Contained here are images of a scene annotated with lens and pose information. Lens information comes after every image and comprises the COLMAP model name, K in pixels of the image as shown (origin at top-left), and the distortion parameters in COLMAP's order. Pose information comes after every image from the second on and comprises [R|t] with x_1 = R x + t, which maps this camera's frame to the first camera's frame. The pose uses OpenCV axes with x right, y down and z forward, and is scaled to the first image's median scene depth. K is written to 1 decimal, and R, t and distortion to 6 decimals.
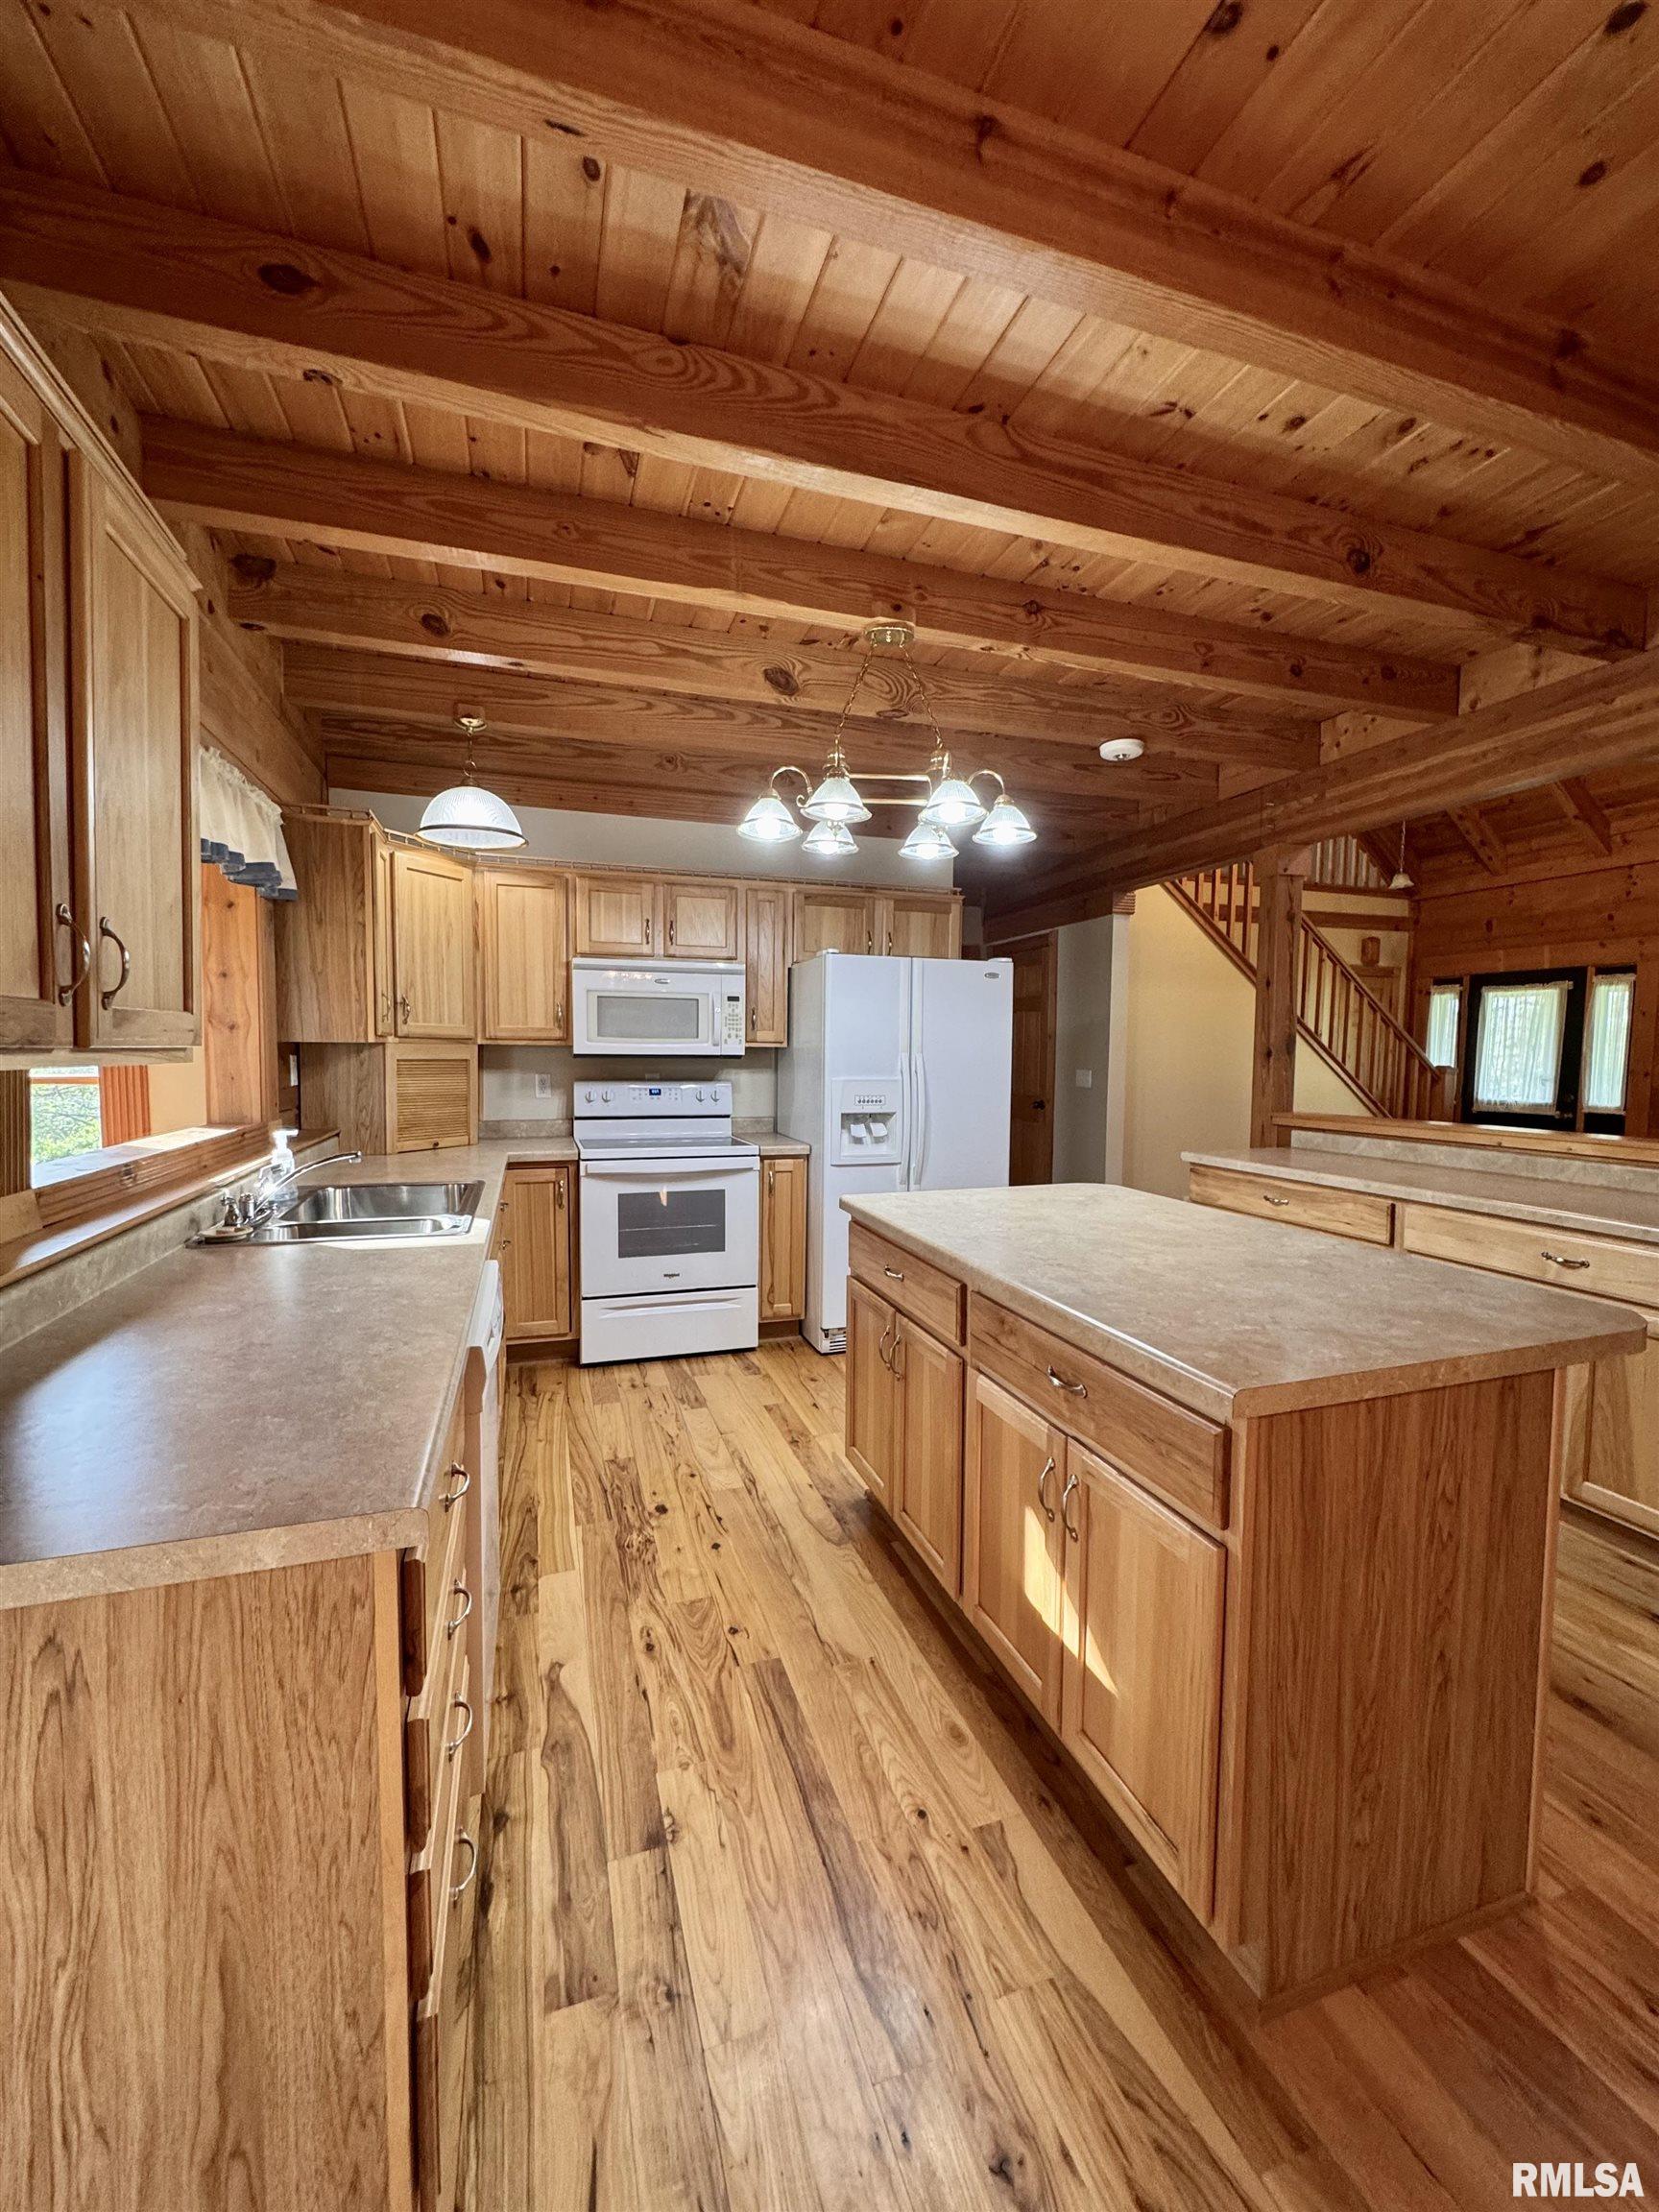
lens RADIAL K [[882.7, 0, 830.7], [0, 882.7, 1103.6], [0, 0, 1]] dist [-0.002310, 0.000132]
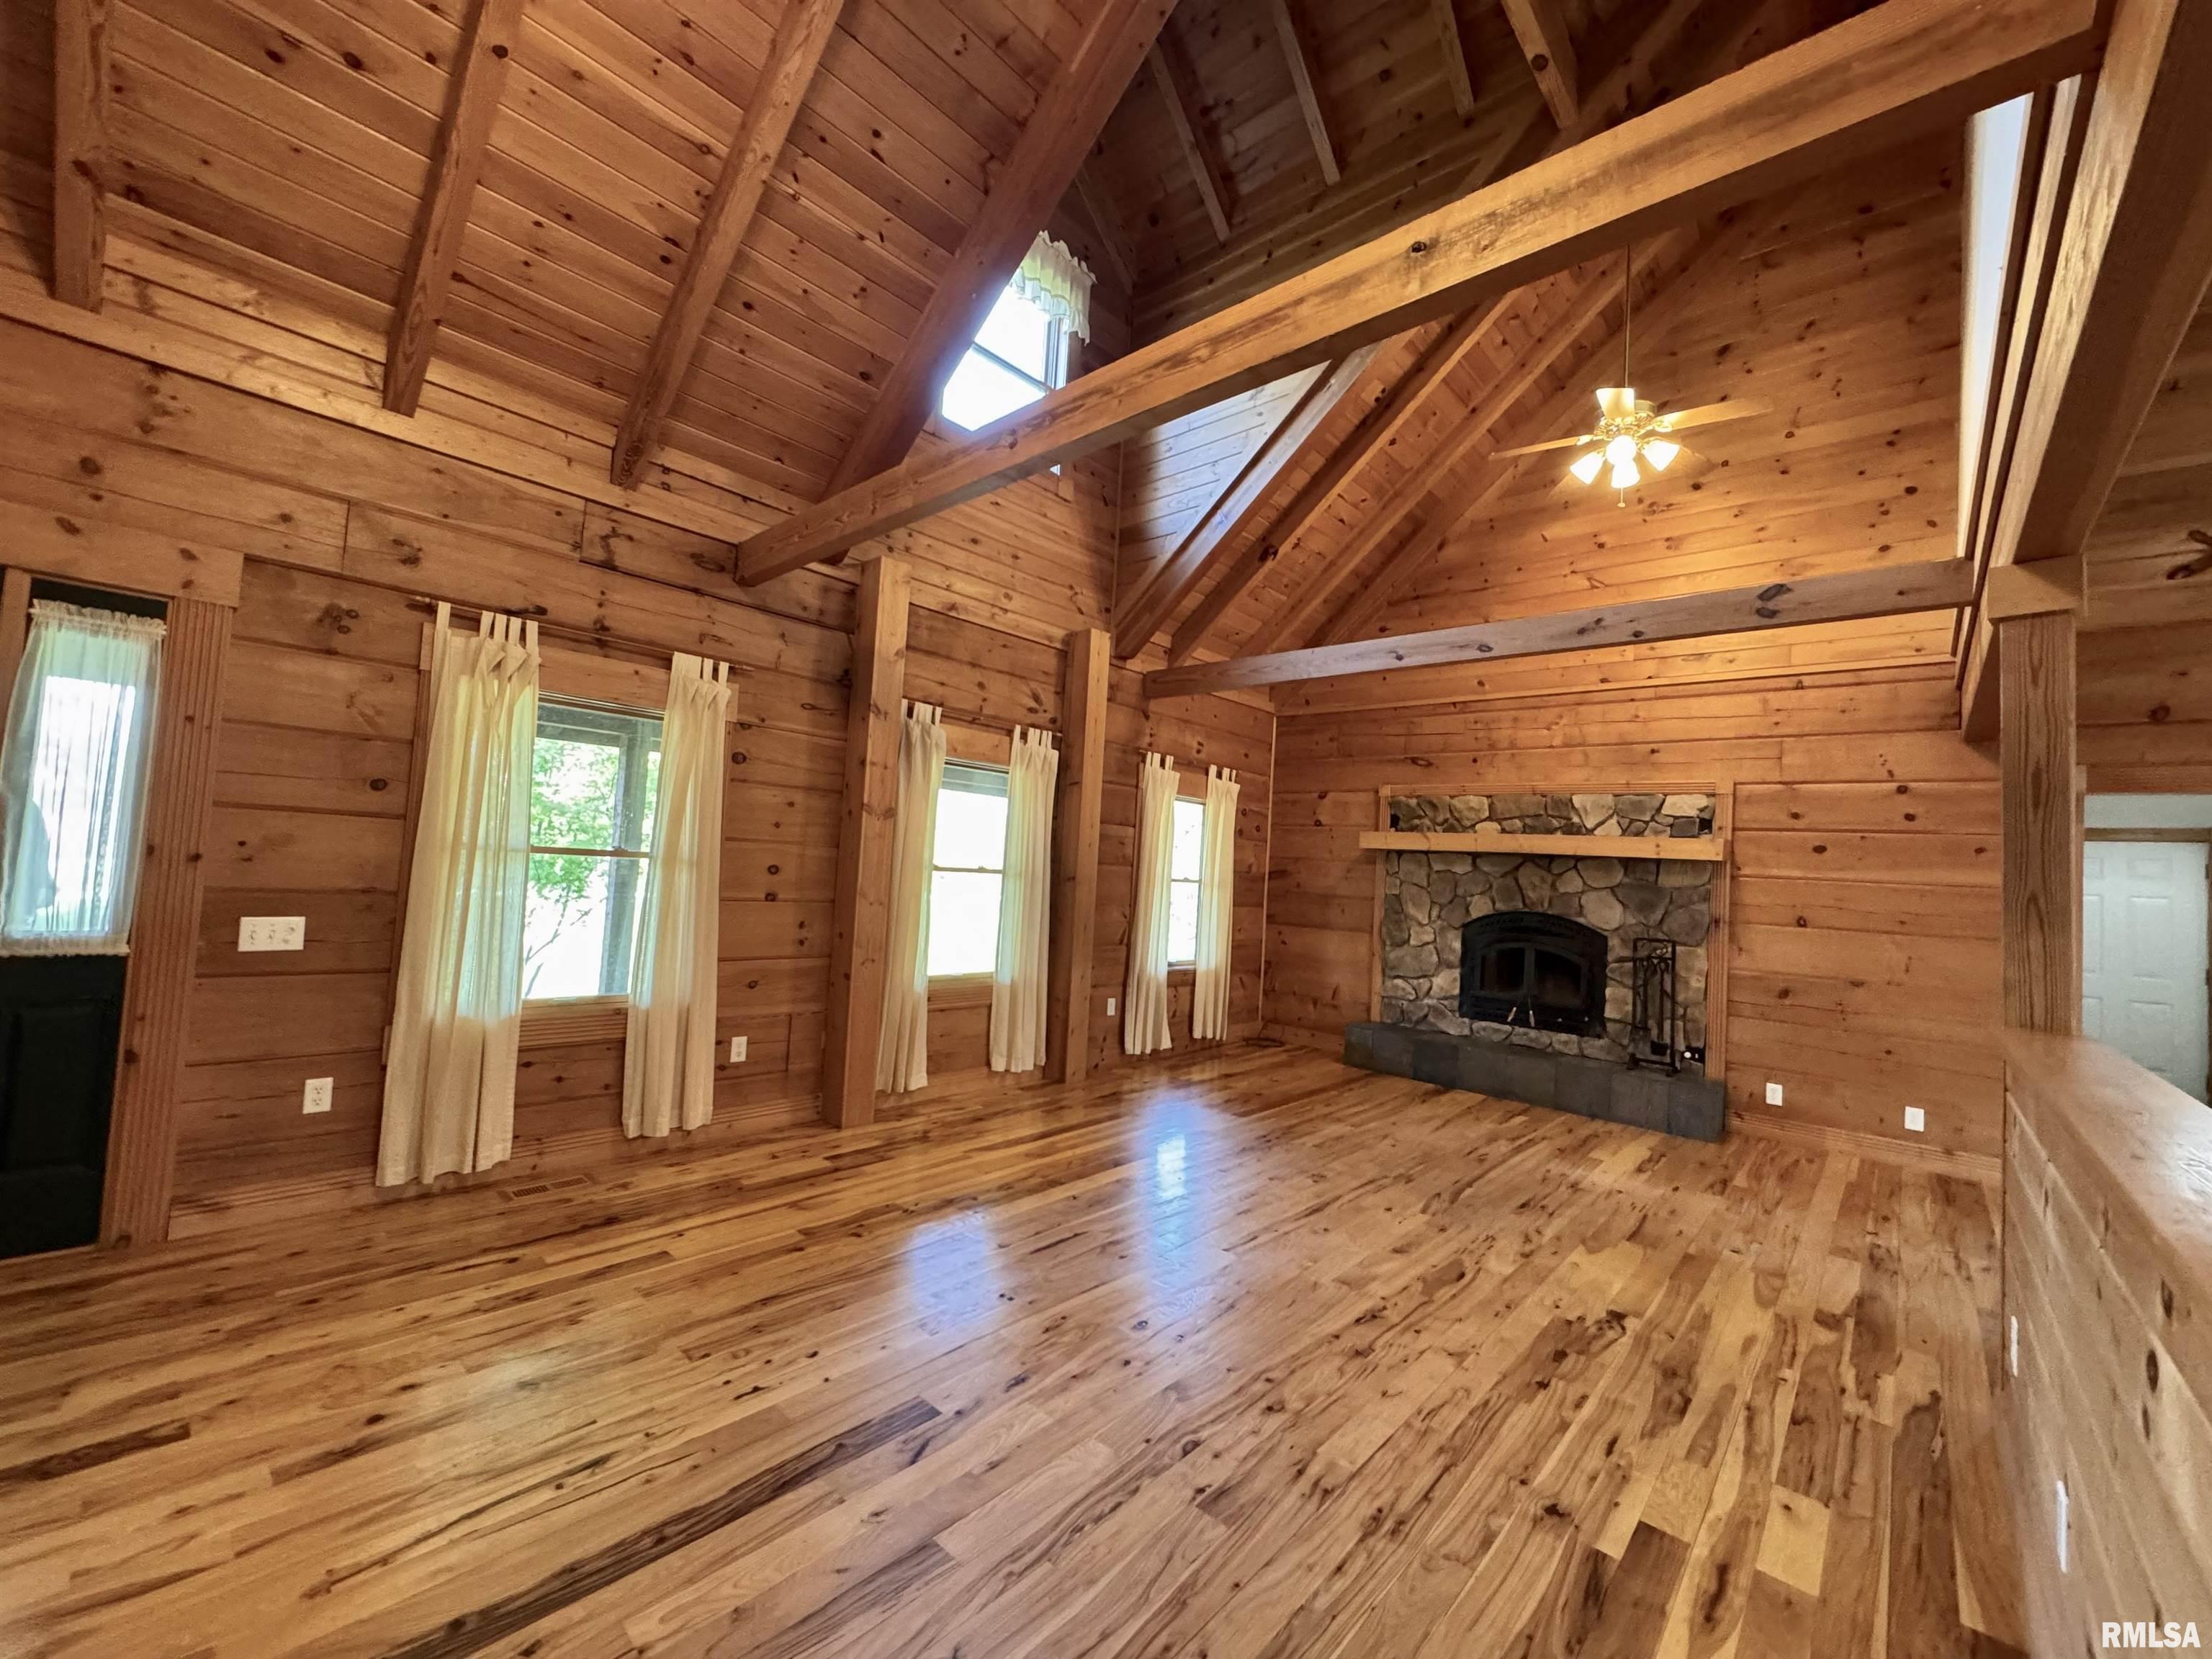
lens RADIAL K [[882.7, 0, 1103.7], [0, 882.7, 828.2], [0, 0, 1]] dist [-0.002310, 0.000132]
pose [[-0.483154, 0.001577, 0.875534, 0.599310], [-0.008755, 0.999940, -0.006632, -0.091297], [-0.875492, -0.010869, -0.483111, 1.523228]]
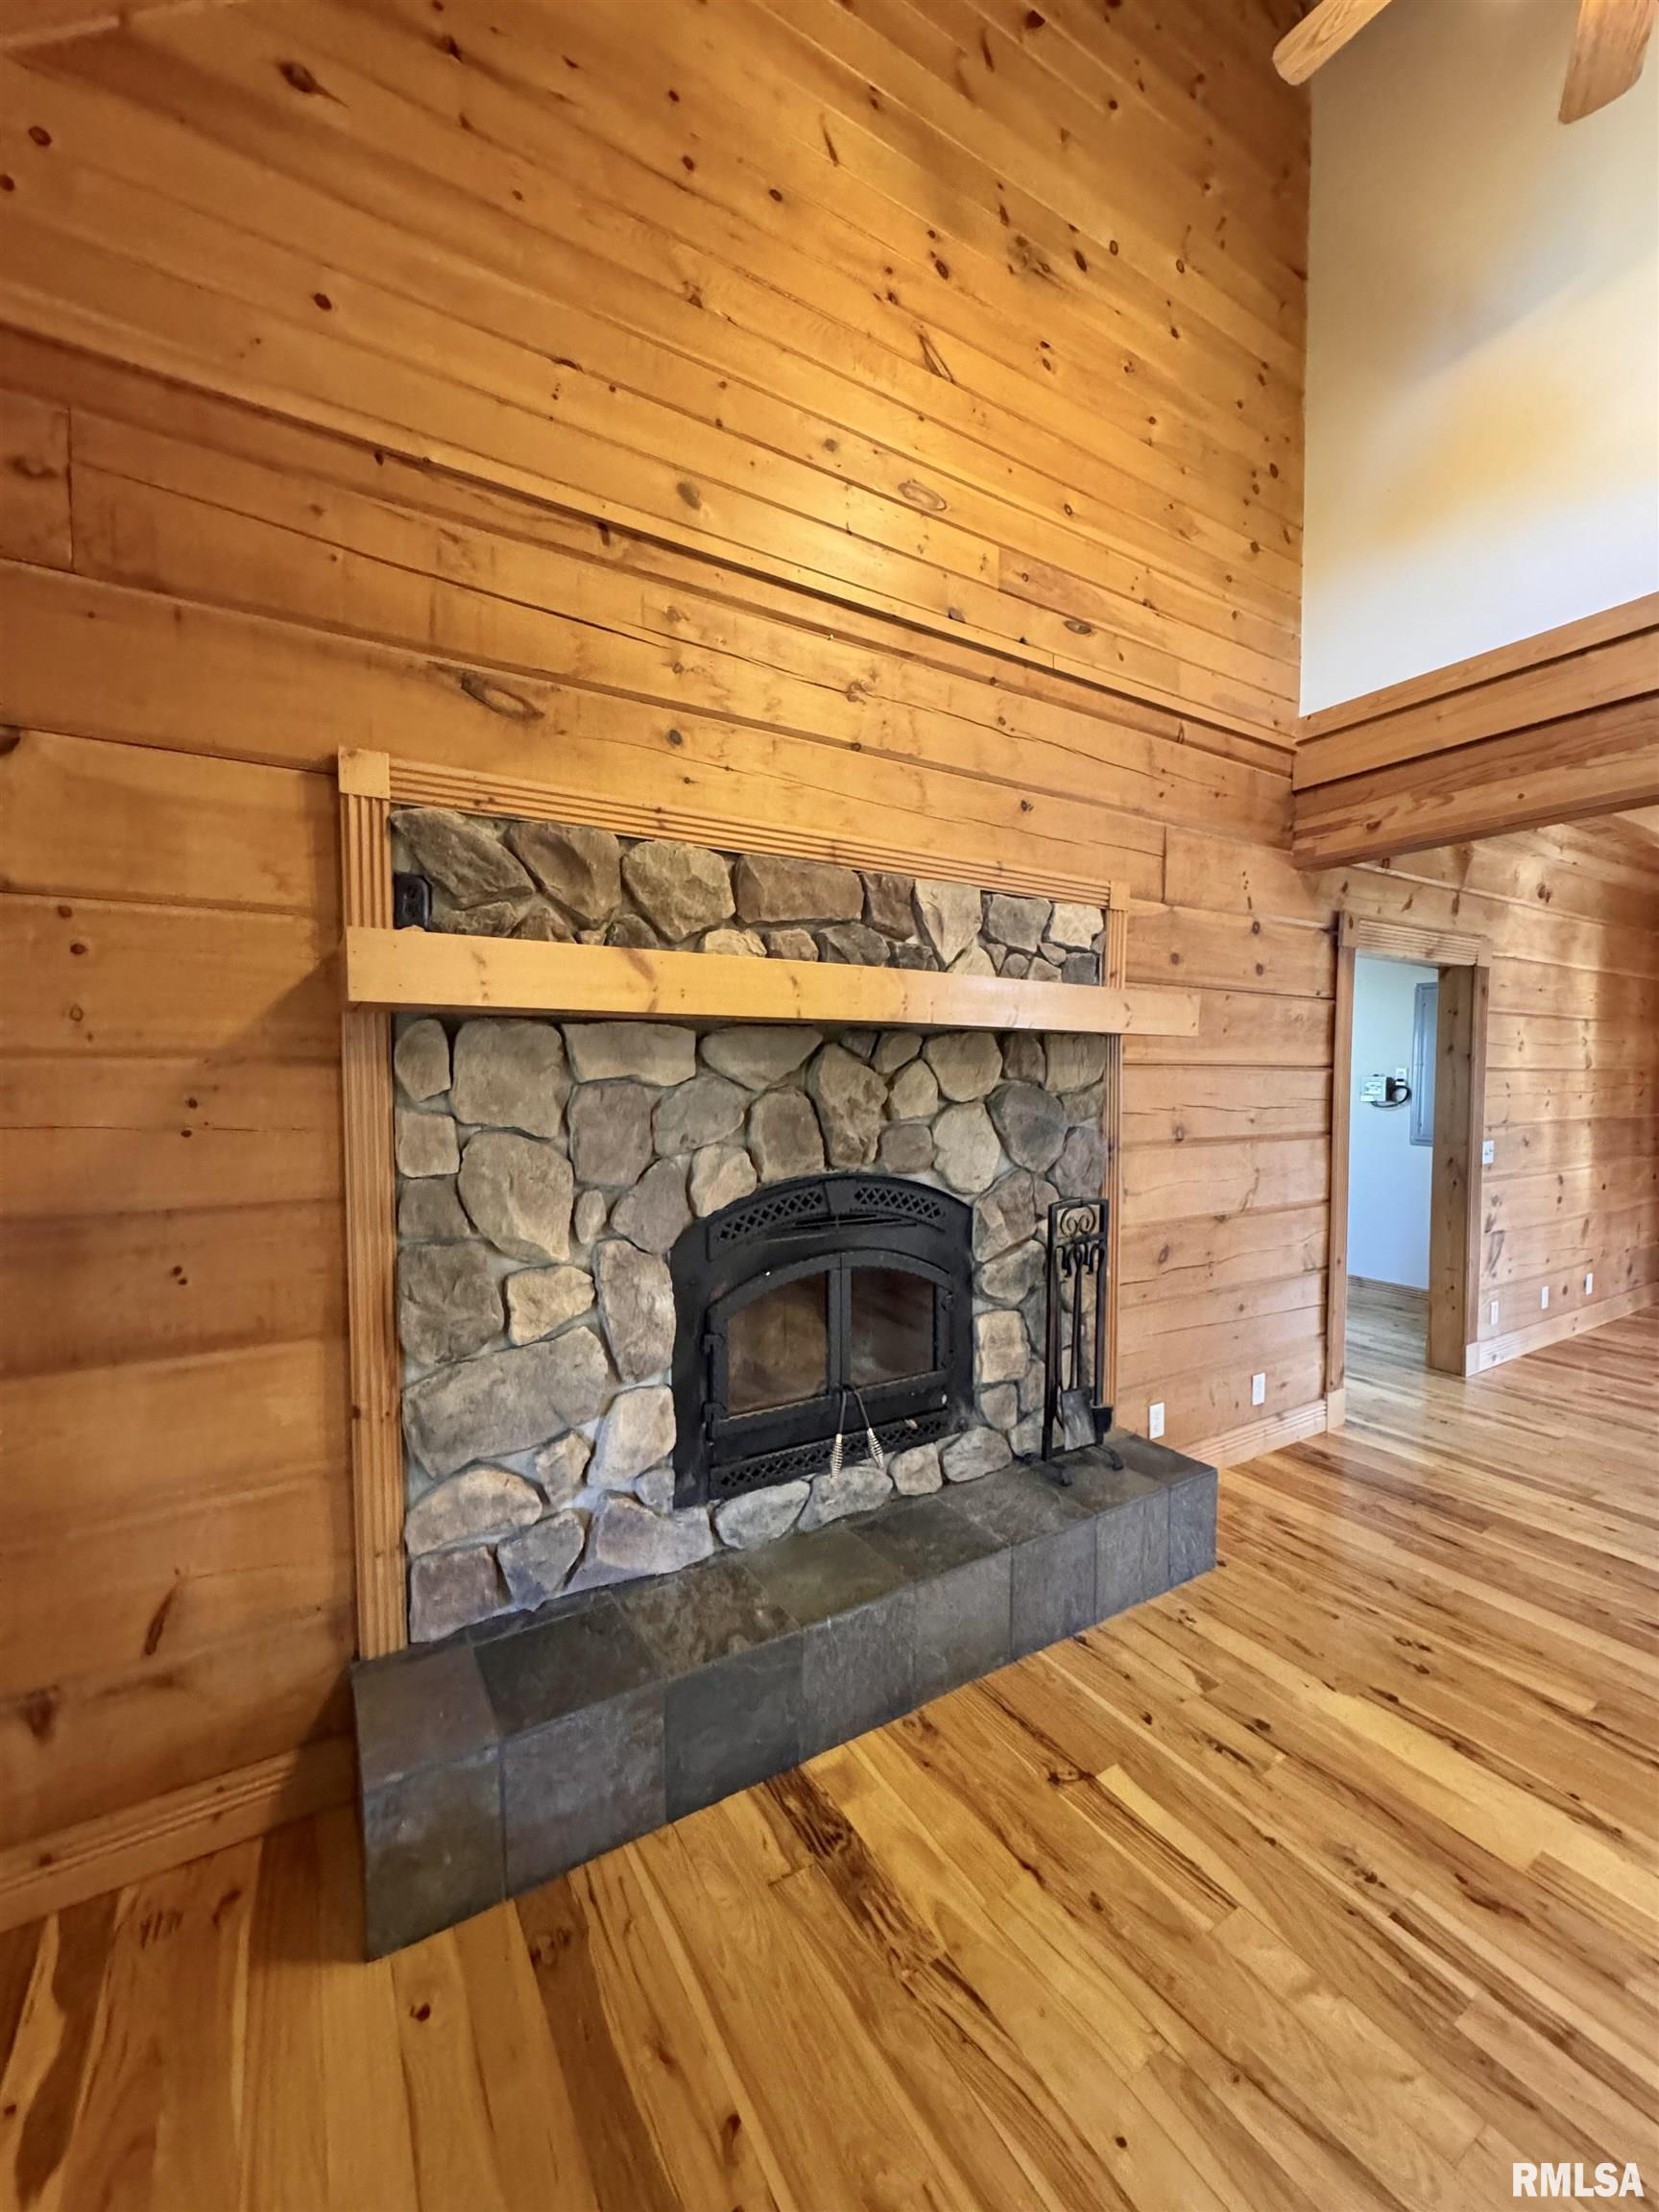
lens RADIAL K [[882.7, 0, 829.8], [0, 882.7, 1104.7], [0, 0, 1]] dist [-0.002310, 0.000132]
pose [[-0.974042, -0.005098, -0.226309, 1.891196], [-0.028348, 0.994623, 0.099605, -0.064595], [0.224584, 0.103435, -0.968950, 0.572744]]
